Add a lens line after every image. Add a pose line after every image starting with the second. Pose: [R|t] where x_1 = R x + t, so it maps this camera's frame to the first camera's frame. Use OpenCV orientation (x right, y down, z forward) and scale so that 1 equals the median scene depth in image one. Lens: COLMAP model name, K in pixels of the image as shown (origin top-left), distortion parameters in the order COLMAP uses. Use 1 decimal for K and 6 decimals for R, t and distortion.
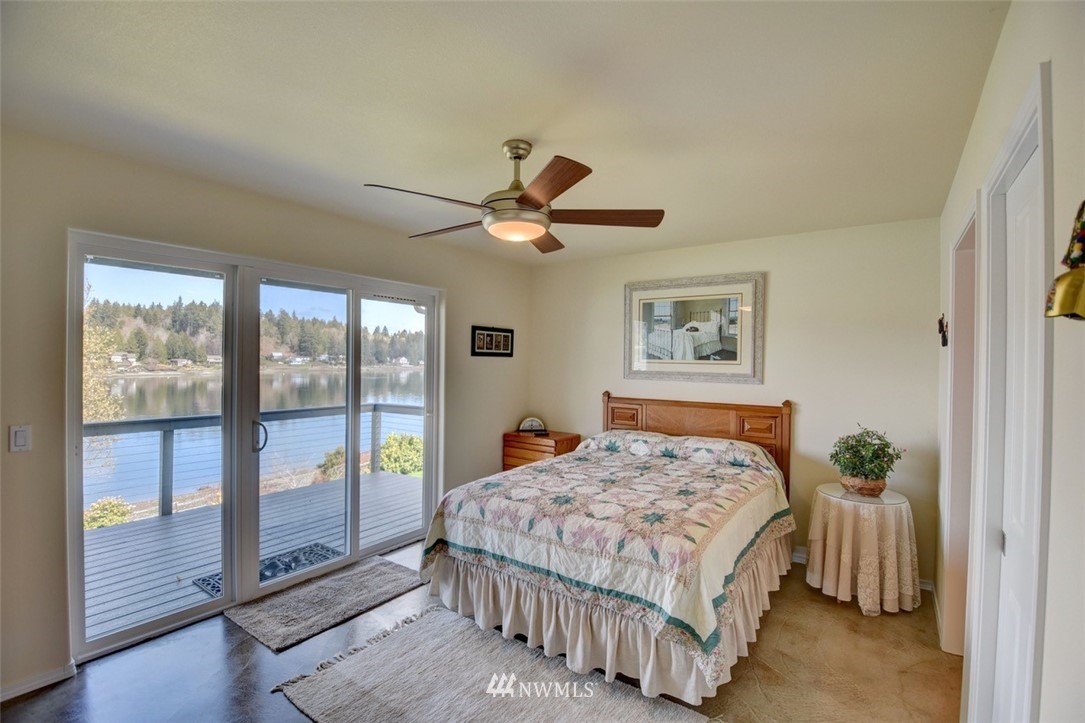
lens RADIAL K [[482.1, 0, 542.8], [0, 482.1, 360.8], [0, 0, 1]] dist [-0.007152, -0.009906]
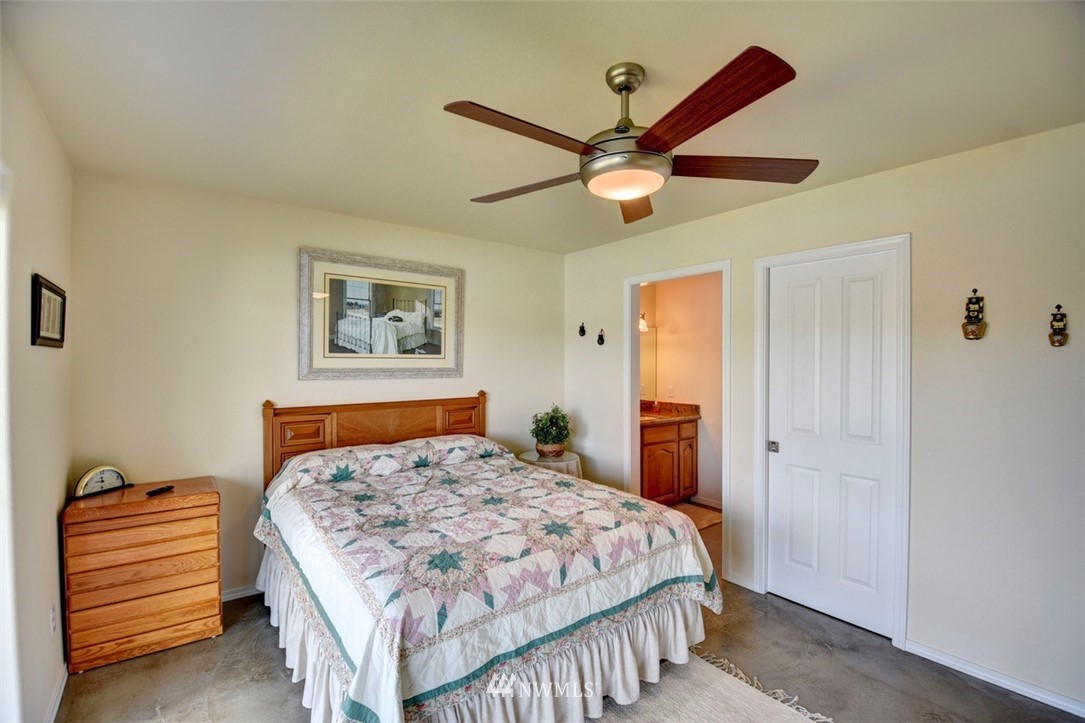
lens RADIAL K [[482.1, 0, 543.5], [0, 482.1, 359.8], [0, 0, 1]] dist [-0.007152, -0.009906]
pose [[0.290267, -0.011590, 0.956875, -0.471424], [0.002971, 0.999933, 0.011210, -0.000156], [-0.956941, -0.000411, 0.290282, 0.514039]]
